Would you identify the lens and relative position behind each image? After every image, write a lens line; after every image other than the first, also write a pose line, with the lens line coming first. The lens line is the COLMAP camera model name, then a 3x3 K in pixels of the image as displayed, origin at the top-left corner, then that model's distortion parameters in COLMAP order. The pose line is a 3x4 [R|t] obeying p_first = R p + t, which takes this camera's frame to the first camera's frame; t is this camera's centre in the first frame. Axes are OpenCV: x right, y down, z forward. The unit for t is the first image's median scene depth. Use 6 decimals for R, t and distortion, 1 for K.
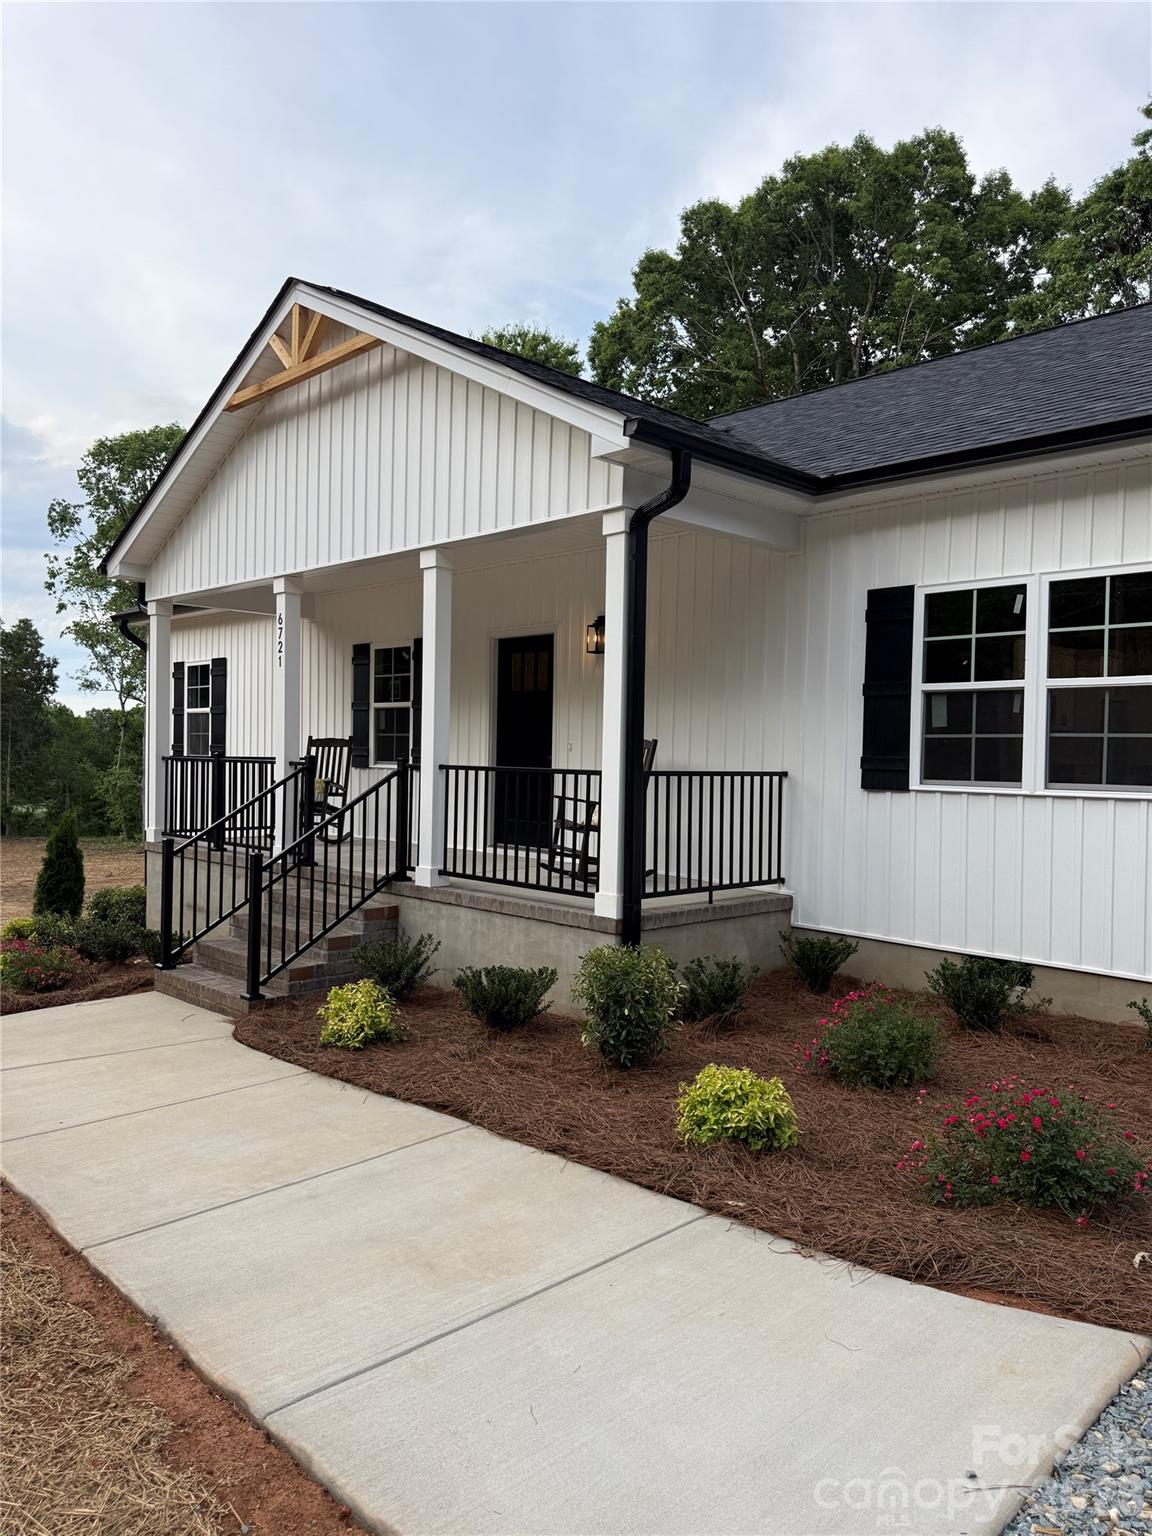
lens RADIAL K [[1094.5, 0, 590.9], [0, 1094.5, 768.2], [0, 0, 1]] dist [0.064214, -0.053941]
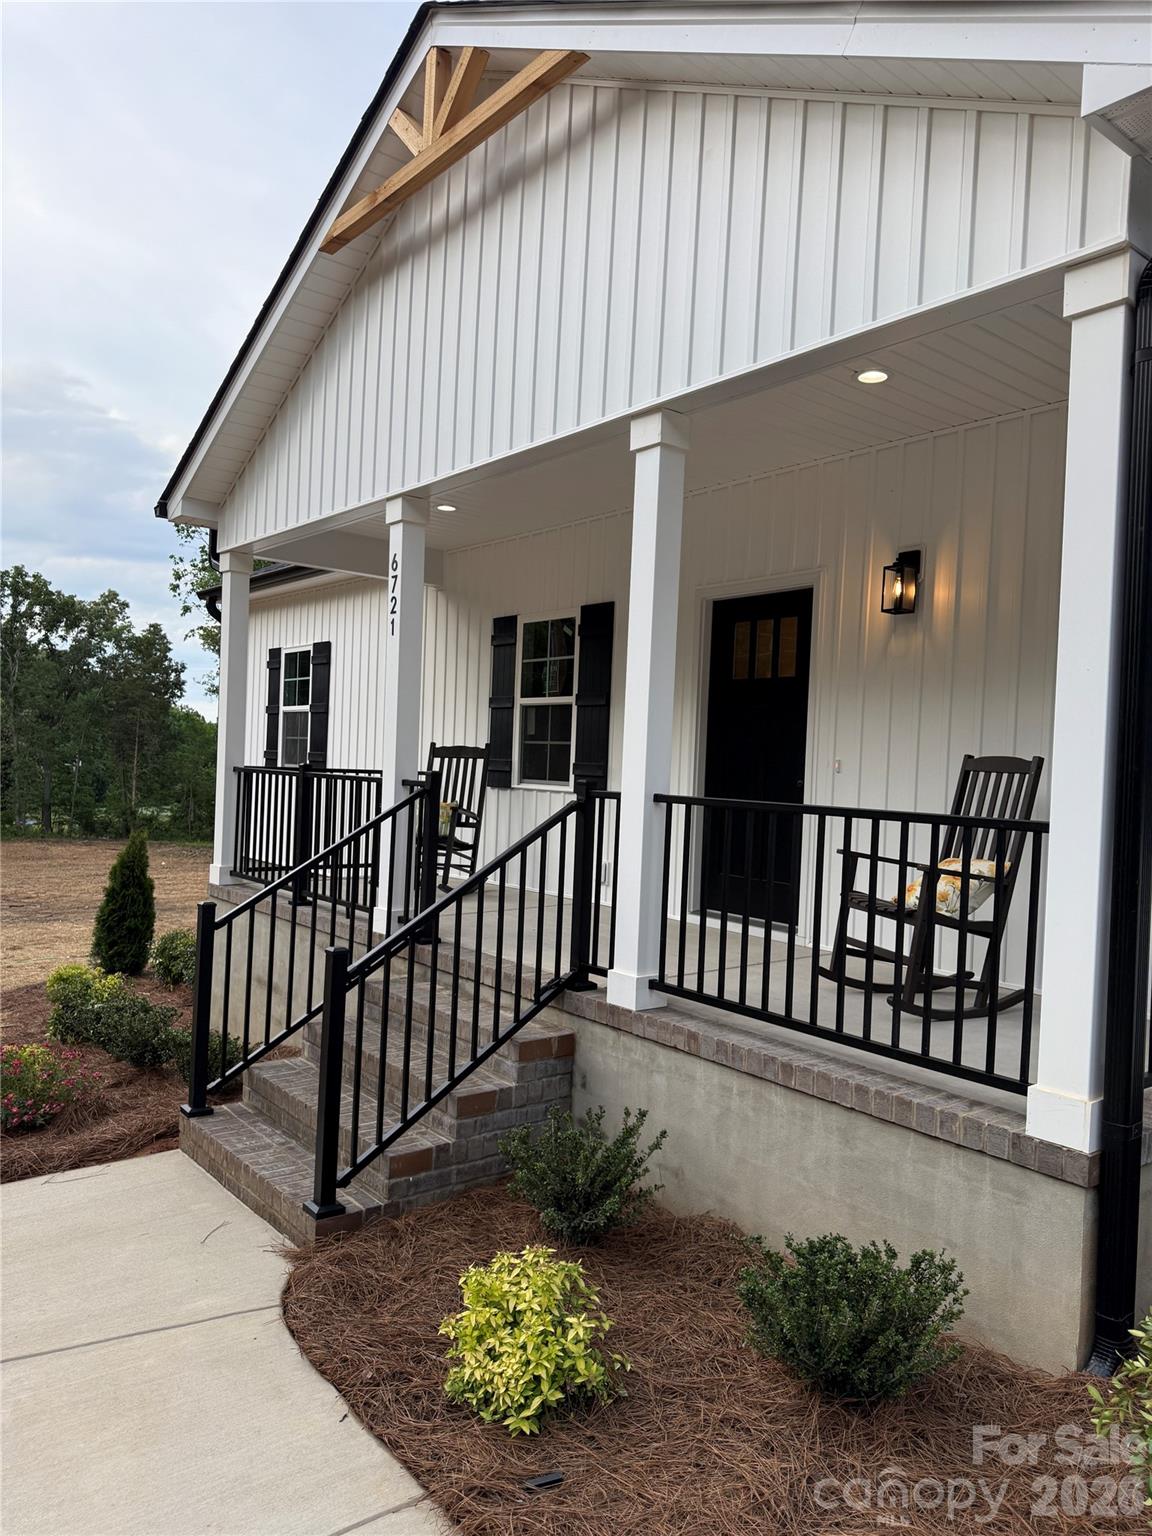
lens RADIAL K [[1094.5, 0, 572.6], [0, 1094.5, 772.4], [0, 0, 1]] dist [0.064214, -0.053941]
pose [[0.992771, 0.024014, -0.117600, -0.104734], [-0.025147, 0.999650, -0.008162, -0.008190], [0.117363, 0.011060, 0.993028, 0.393408]]
